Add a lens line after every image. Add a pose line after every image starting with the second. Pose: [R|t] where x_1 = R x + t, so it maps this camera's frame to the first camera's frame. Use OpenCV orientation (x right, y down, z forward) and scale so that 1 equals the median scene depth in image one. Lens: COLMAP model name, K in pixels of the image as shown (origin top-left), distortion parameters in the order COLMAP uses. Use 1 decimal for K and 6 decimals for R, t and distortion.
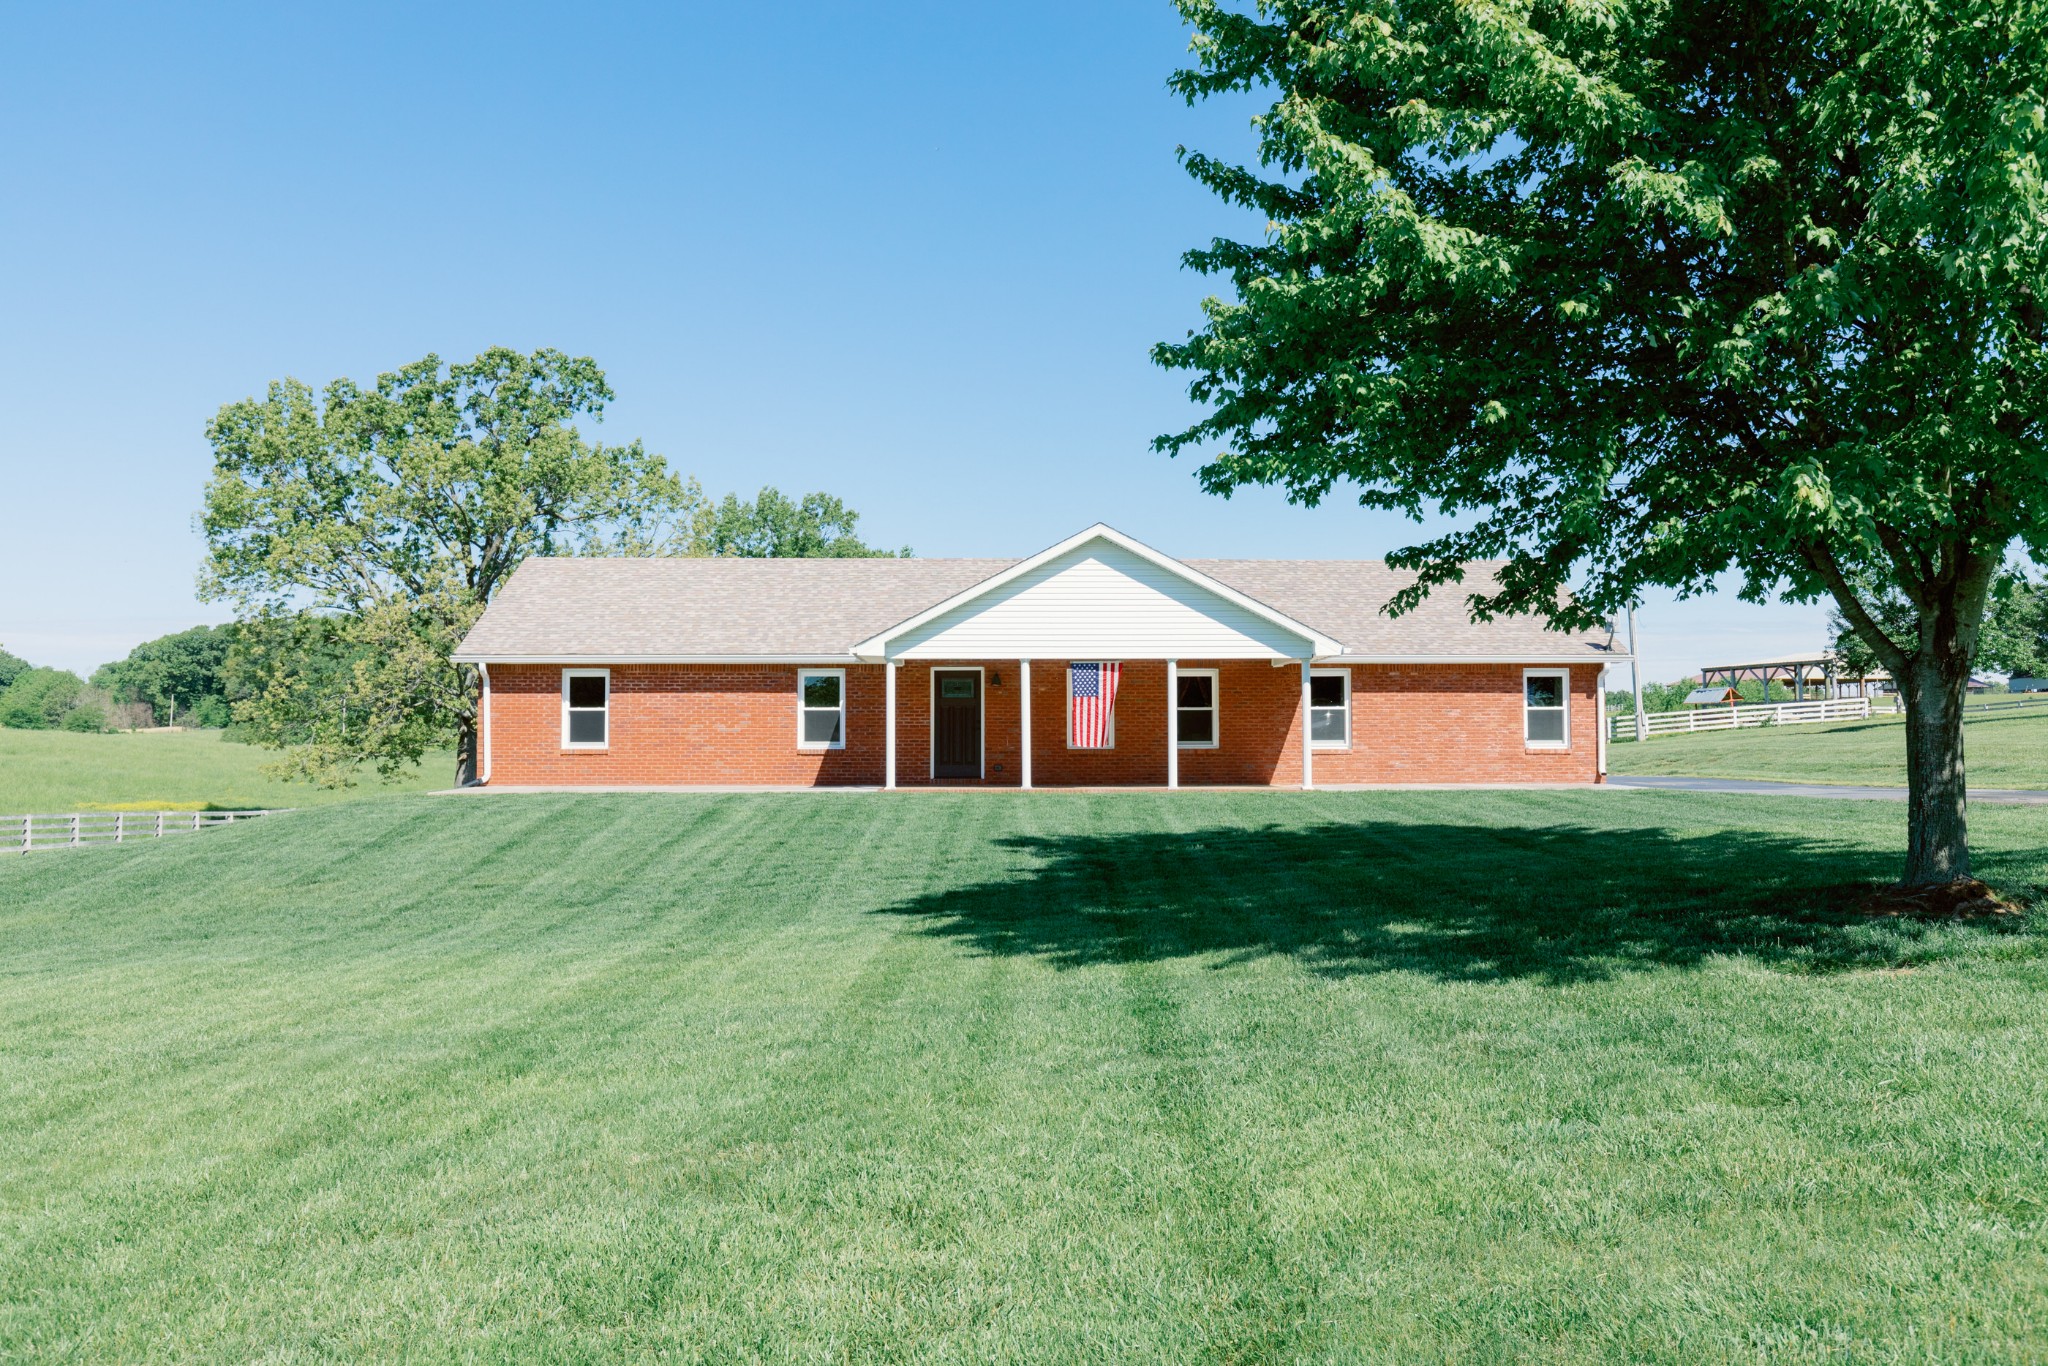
lens RADIAL K [[1054.8, 0, 1024.0], [0, 1054.8, 683.0], [0, 0, 1]] dist [-0.000818, -0.001248]
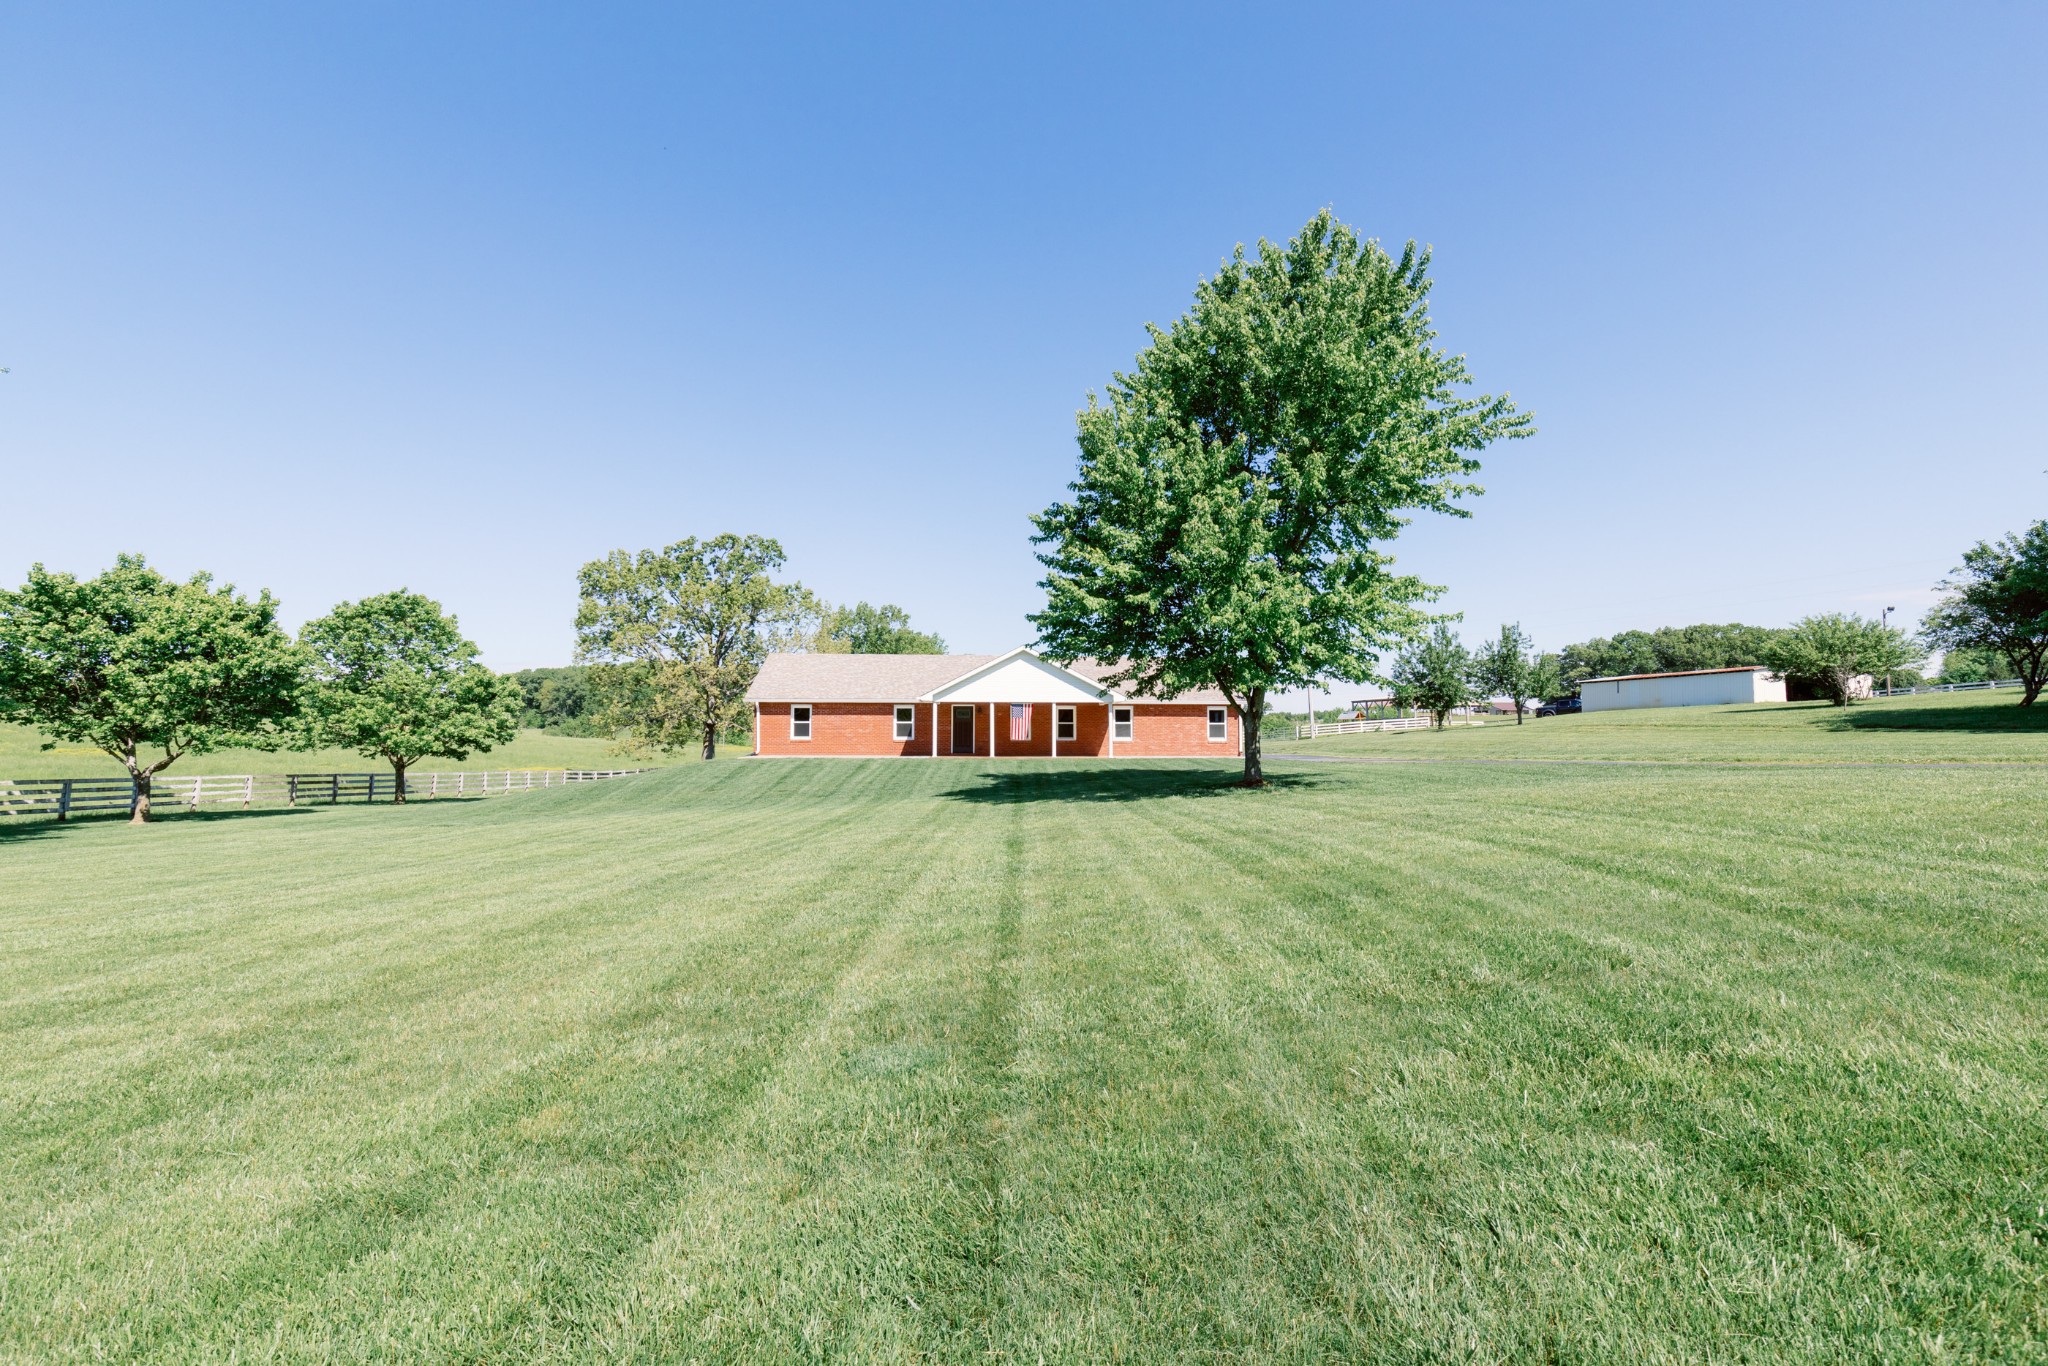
lens RADIAL K [[1054.8, 0, 1024.0], [0, 1054.8, 683.0], [0, 0, 1]] dist [-0.000818, -0.001248]
pose [[0.999985, 0.004386, -0.003350, 0.077900], [-0.004381, 0.999989, 0.001620, -0.067209], [0.003357, -0.001605, 0.999993, -1.313954]]
